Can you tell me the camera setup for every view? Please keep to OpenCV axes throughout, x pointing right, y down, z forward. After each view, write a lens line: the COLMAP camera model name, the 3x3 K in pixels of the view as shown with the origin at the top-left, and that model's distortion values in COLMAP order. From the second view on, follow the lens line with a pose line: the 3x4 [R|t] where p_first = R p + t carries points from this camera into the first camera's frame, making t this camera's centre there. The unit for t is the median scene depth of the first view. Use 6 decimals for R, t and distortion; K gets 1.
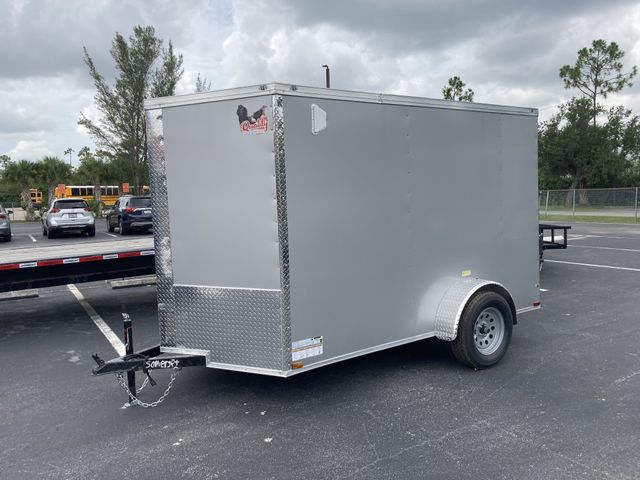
lens RADIAL K [[527.1, 0, 311.6], [0, 527.1, 232.5], [0, 0, 1]] dist [0.012565, -0.010671]
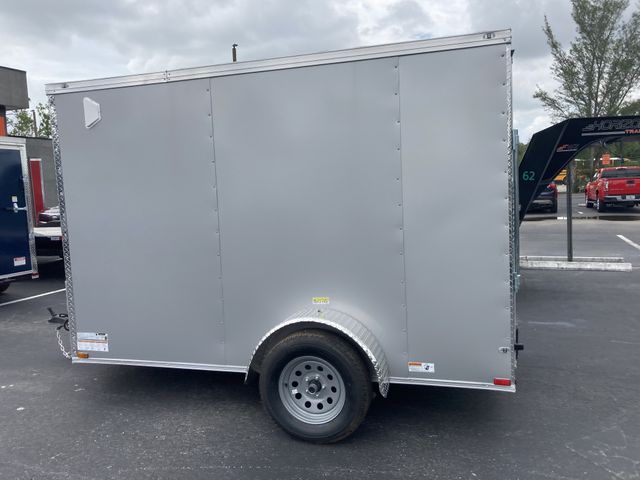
lens RADIAL K [[527.1, 0, 311.6], [0, 527.1, 232.5], [0, 0, 1]] dist [0.012565, -0.010671]
pose [[0.625458, 0.079938, -0.776152, 0.832585], [-0.040772, 0.996727, 0.069800, -0.063161], [0.779192, -0.012011, 0.626670, 0.562832]]
